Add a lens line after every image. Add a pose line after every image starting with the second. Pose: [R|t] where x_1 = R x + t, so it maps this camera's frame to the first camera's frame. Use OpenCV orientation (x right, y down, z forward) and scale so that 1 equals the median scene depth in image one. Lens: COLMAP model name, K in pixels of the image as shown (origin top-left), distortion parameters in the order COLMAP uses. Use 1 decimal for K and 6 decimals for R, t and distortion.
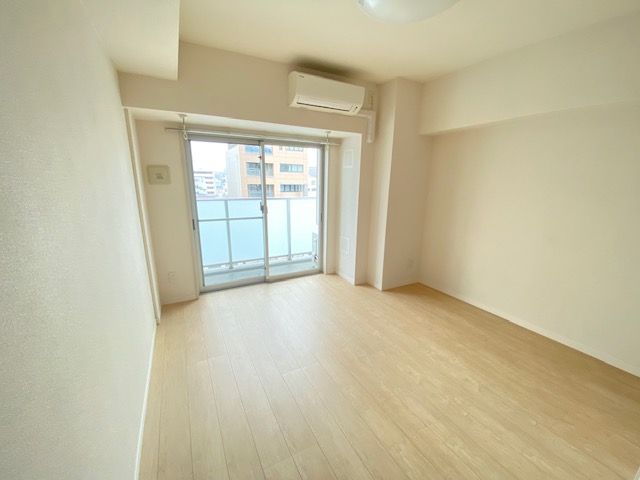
lens RADIAL K [[258.8, 0, 317.4], [0, 258.8, 242.3], [0, 0, 1]] dist [0.053196, -0.034284]
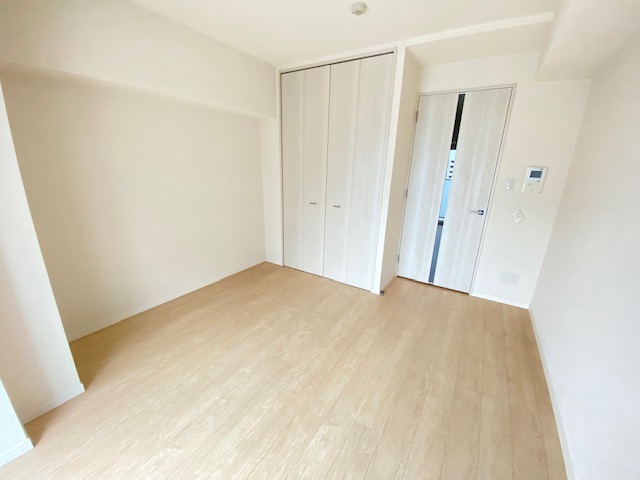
lens RADIAL K [[259.9, 0, 318.2], [0, 259.9, 241.9], [0, 0, 1]] dist [0.017323, -0.014350]
pose [[-0.497801, -0.277068, 0.821844, -0.310031], [0.176244, 0.895510, 0.408656, -0.199849], [-0.849195, 0.348274, -0.396954, 0.770511]]
